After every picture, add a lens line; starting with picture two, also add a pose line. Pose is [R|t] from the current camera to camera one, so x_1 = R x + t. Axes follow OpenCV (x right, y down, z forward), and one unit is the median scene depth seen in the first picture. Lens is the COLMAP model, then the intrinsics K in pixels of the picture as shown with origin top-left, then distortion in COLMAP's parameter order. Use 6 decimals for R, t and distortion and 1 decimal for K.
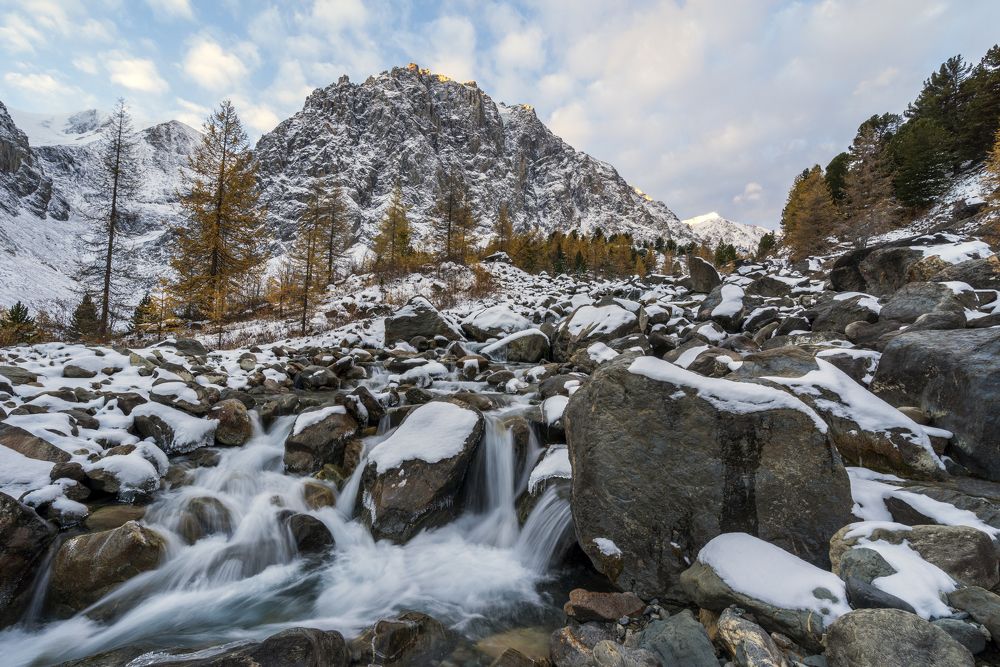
lens RADIAL K [[452.4, 0, 491.8], [0, 452.4, 333.1], [0, 0, 1]] dist [-0.002262, 0.001922]
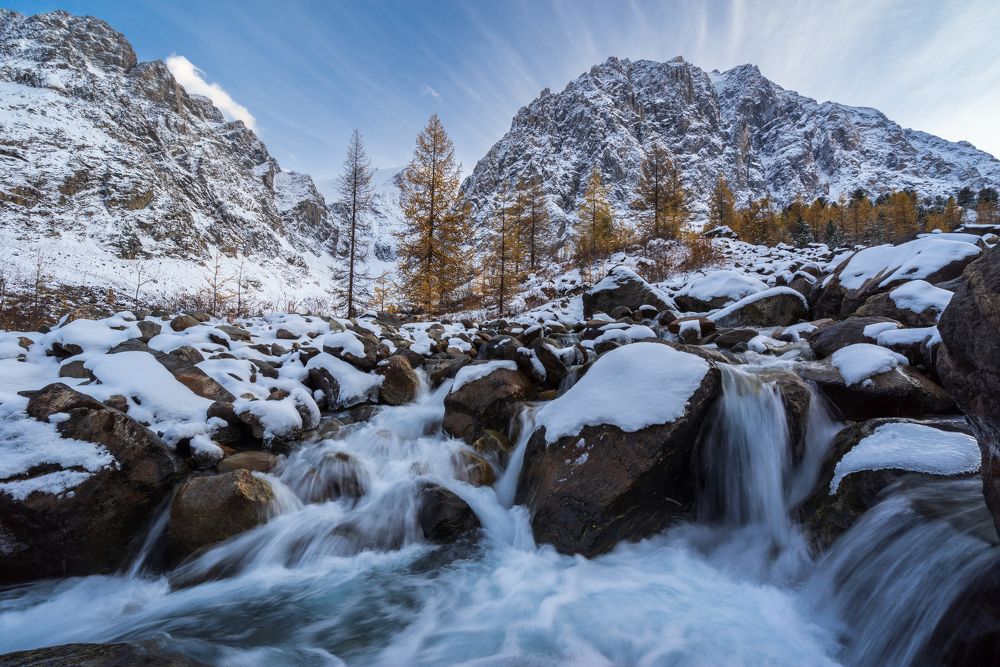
lens RADIAL K [[452.4, 0, 489.0], [0, 452.4, 334.3], [0, 0, 1]] dist [-0.002262, 0.001922]
pose [[0.896245, -0.033385, -0.442301, -0.000266], [0.033703, 0.999406, -0.007144, 0.001535], [0.442277, -0.008505, 0.896838, 0.003650]]
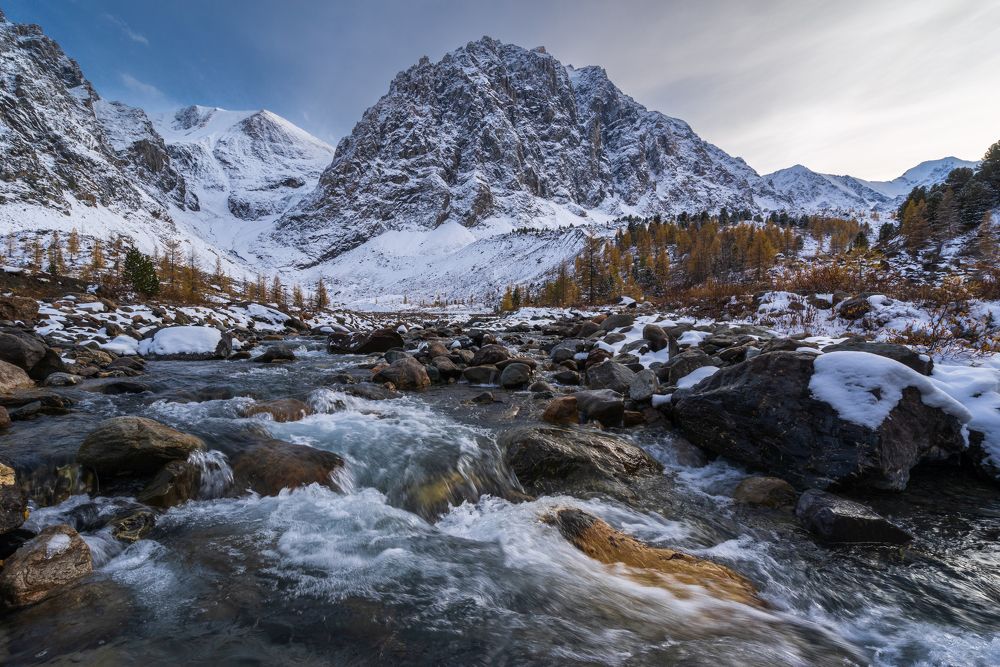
lens RADIAL K [[452.4, 0, 492.4], [0, 452.4, 336.4], [0, 0, 1]] dist [-0.002262, 0.001922]
pose [[0.991918, -0.014724, -0.126025, -0.127704], [0.024221, 0.996952, 0.074160, 0.006646], [0.124549, -0.076613, 0.989251, -0.174504]]
